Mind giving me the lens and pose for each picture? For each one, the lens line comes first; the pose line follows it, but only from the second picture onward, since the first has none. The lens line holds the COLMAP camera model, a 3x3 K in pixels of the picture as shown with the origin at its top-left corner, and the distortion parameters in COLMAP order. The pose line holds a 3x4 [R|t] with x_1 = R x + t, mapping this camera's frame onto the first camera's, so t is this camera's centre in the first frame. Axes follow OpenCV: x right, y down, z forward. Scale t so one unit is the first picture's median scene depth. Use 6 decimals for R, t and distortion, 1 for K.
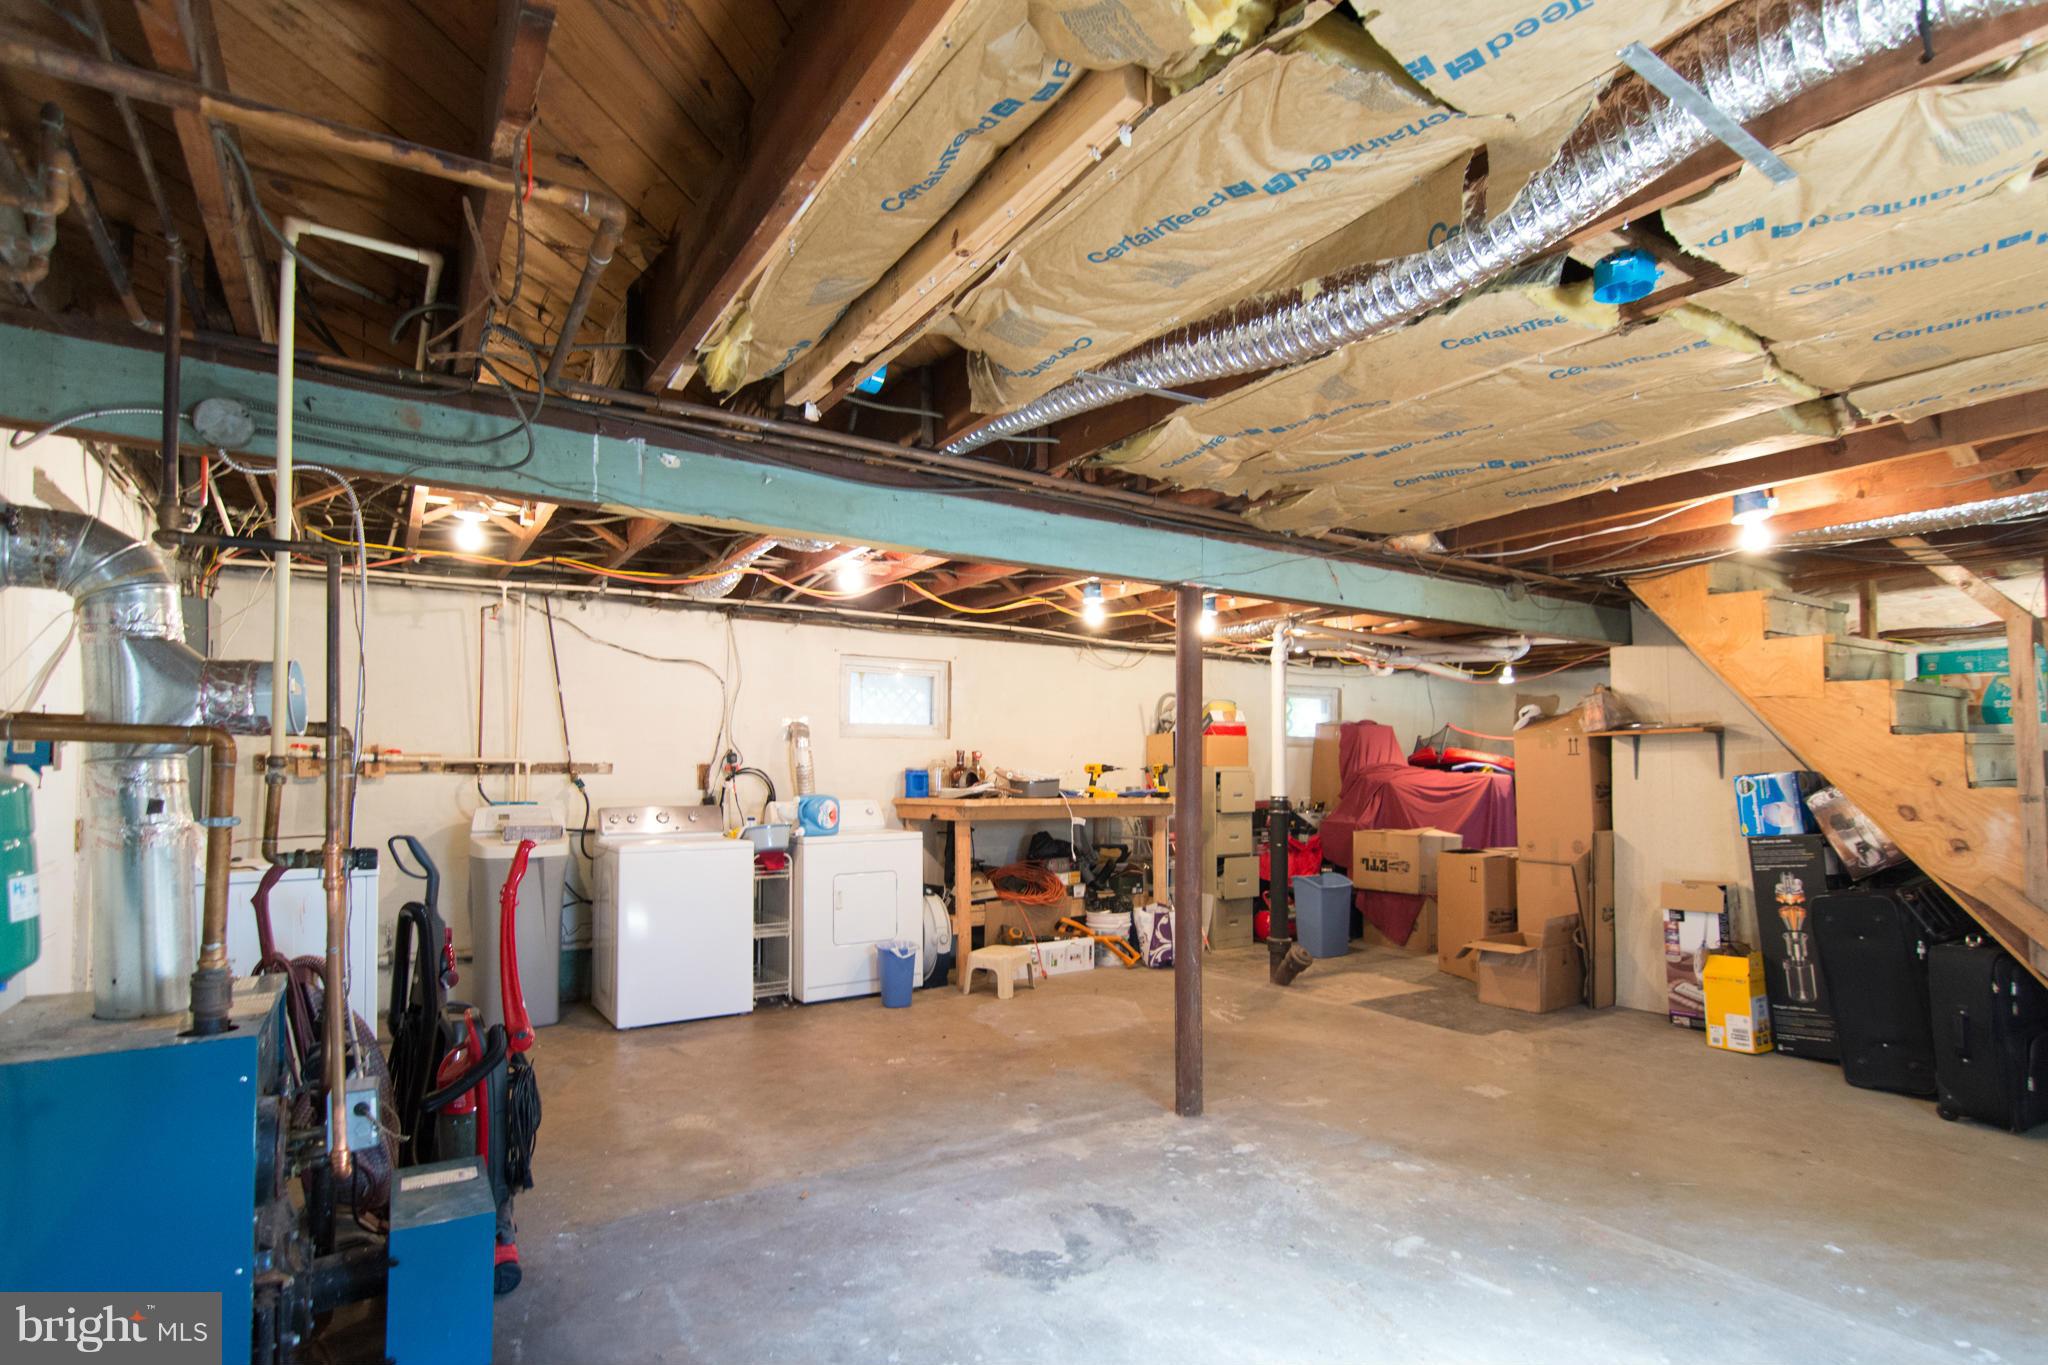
lens RADIAL K [[1022.8, 0, 1017.2], [0, 1022.8, 747.8], [0, 0, 1]] dist [0.000440, 0.001397]
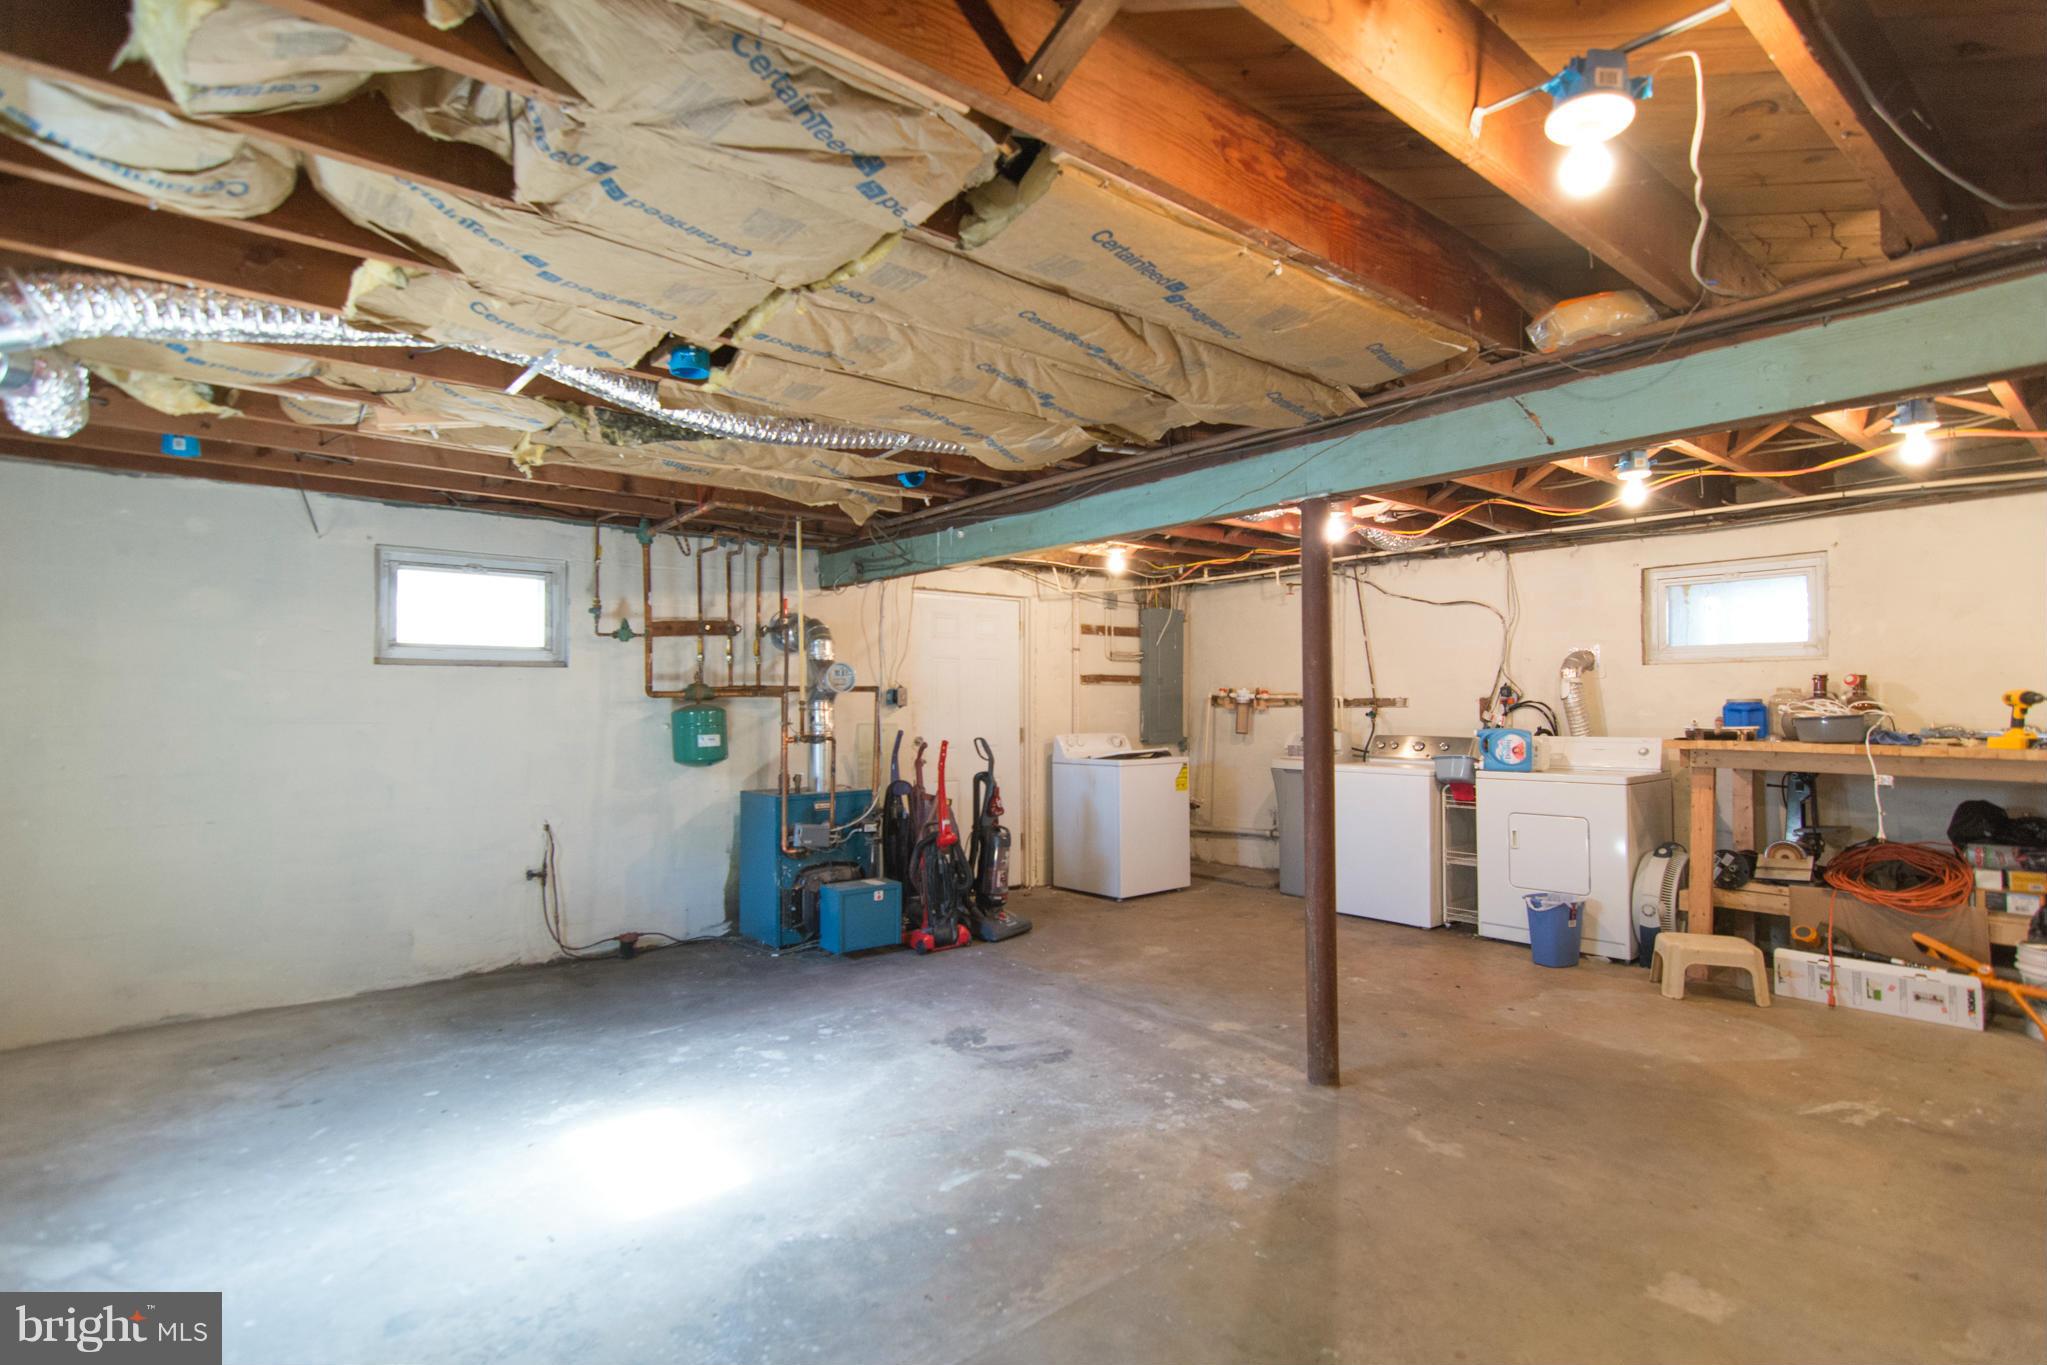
lens RADIAL K [[985.3, 0, 1024.4], [0, 985.3, 703.4], [0, 0, 1]] dist [0.000156, 0.000486]
pose [[0.123157, -0.002387, -0.992384, 1.150436], [0.024851, 0.999691, 0.000680, 0.016349], [0.992076, -0.024746, 0.123178, 0.732575]]
